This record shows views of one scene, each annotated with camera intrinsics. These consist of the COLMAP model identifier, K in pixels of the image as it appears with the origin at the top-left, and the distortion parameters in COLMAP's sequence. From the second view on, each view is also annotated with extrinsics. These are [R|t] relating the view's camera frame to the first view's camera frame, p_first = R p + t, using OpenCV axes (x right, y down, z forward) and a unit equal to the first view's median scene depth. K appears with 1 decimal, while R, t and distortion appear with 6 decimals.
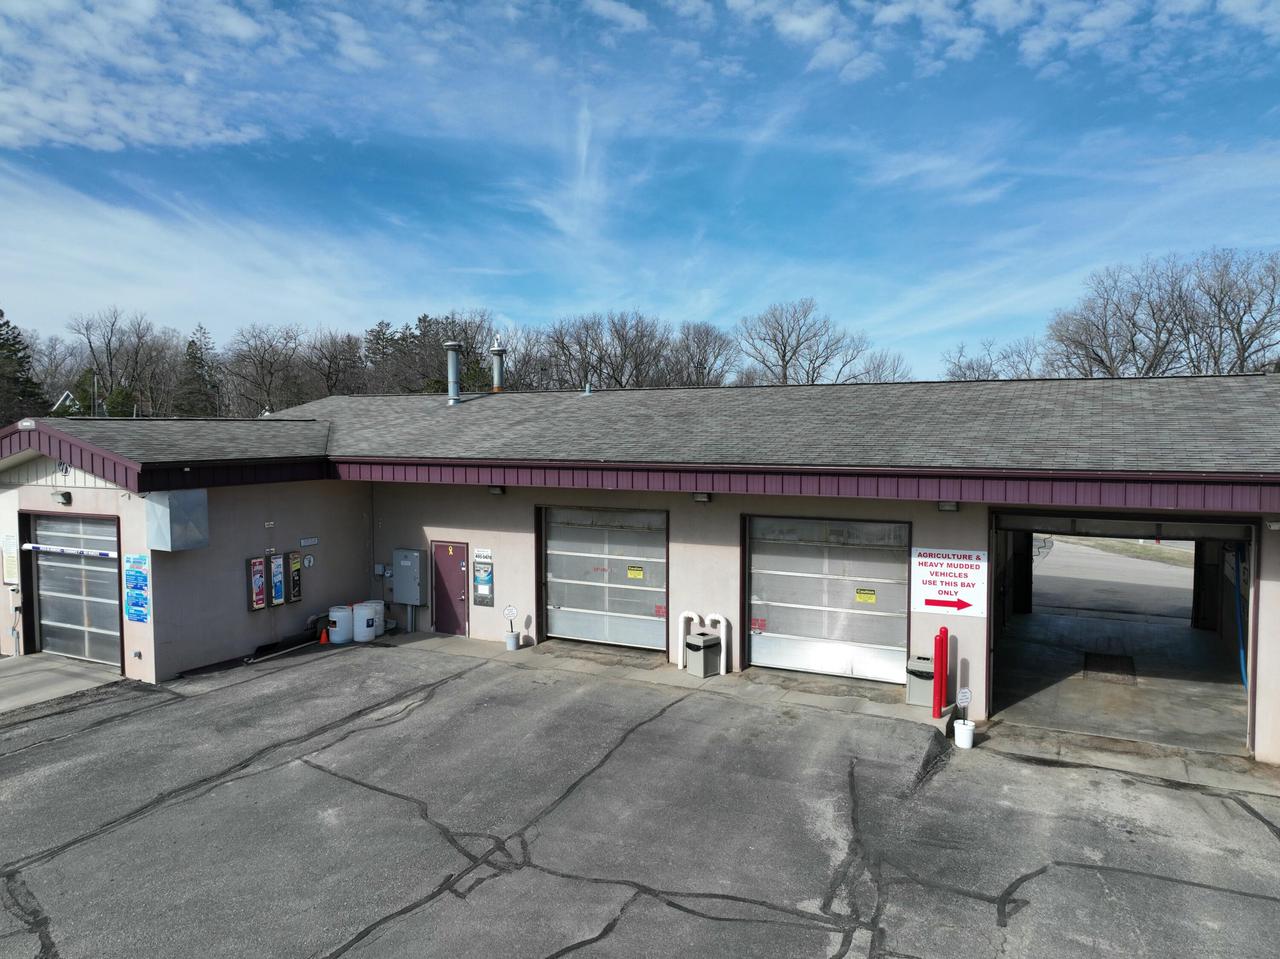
lens RADIAL K [[902.9, 0, 640.0], [0, 902.9, 479.5], [0, 0, 1]] dist [-0.002098, 0.015955]
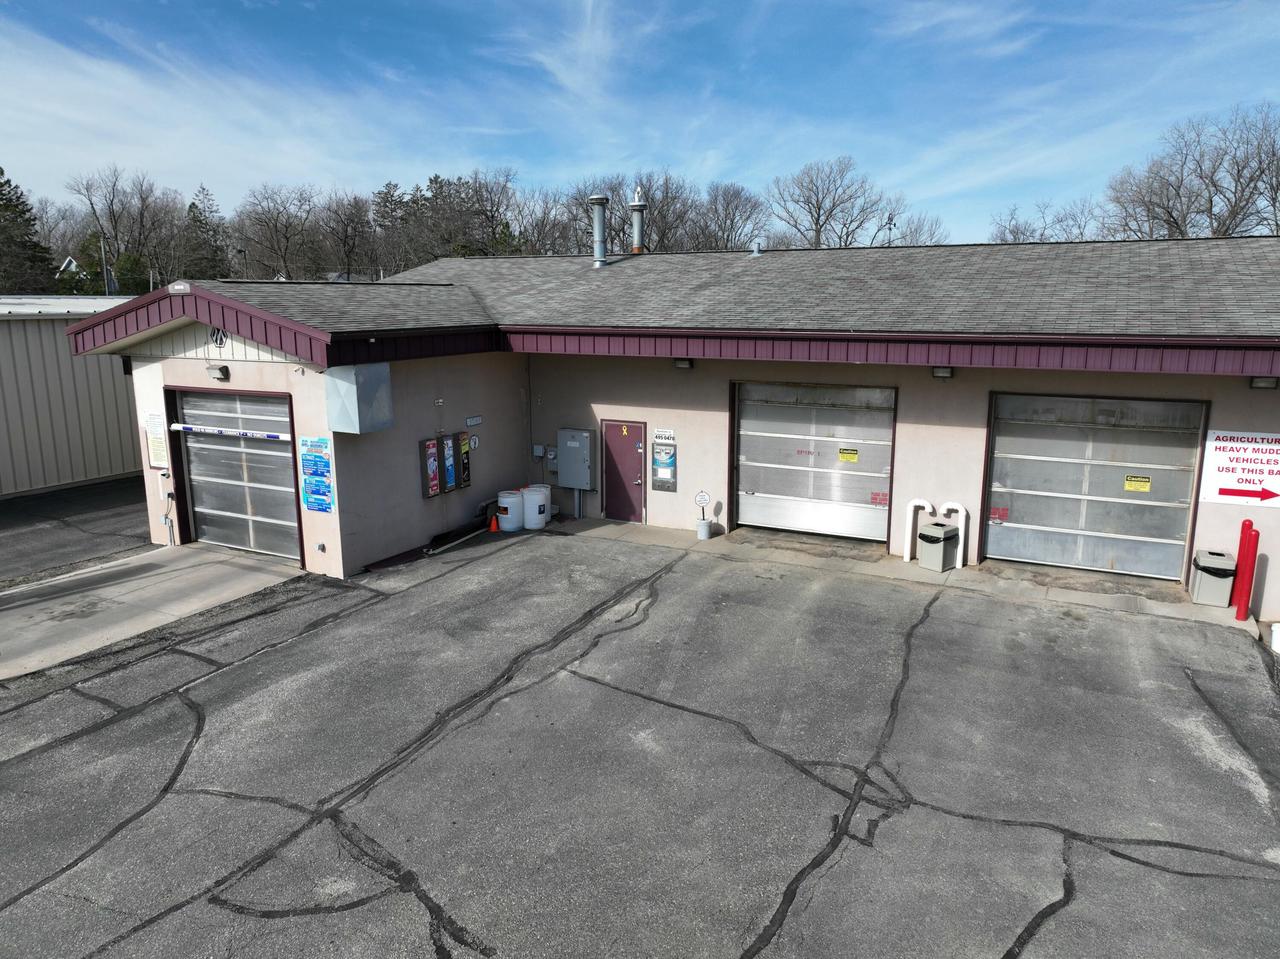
lens RADIAL K [[902.9, 0, 640.0], [0, 902.9, 479.5], [0, 0, 1]] dist [-0.002098, 0.015955]
pose [[1.000000, 0.000032, 0.000646, -0.227670], [-0.000123, 0.989832, 0.142244, -0.001997], [-0.000635, -0.142244, 0.989831, 0.109398]]
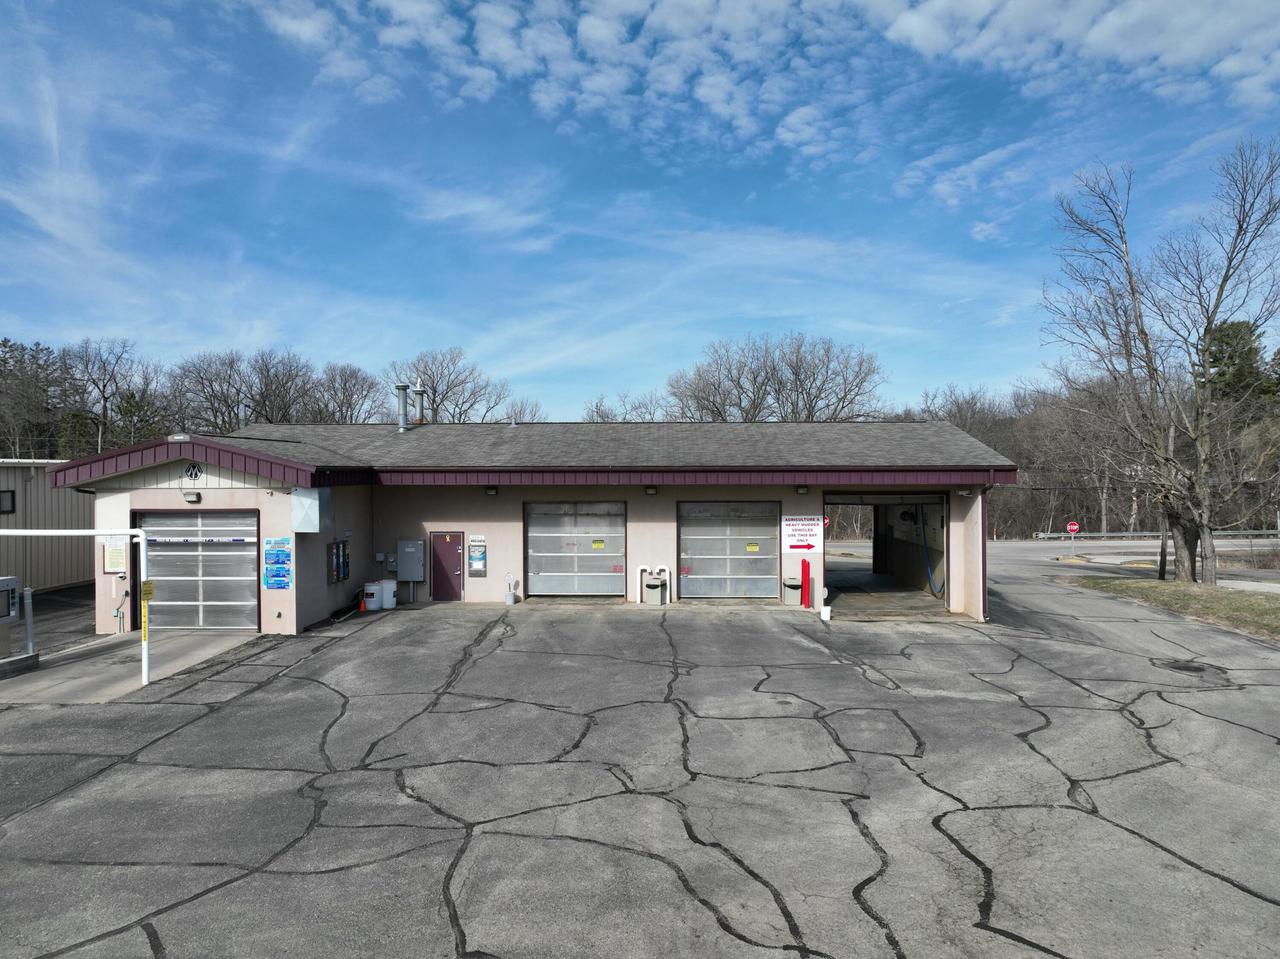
lens RADIAL K [[902.9, 0, 640.0], [0, 902.9, 479.5], [0, 0, 1]] dist [-0.002098, 0.015955]
pose [[0.901696, -0.004451, 0.432348, -0.623324], [0.026100, 0.998684, -0.044150, 0.067503], [-0.431582, 0.051094, 0.900625, -0.401800]]
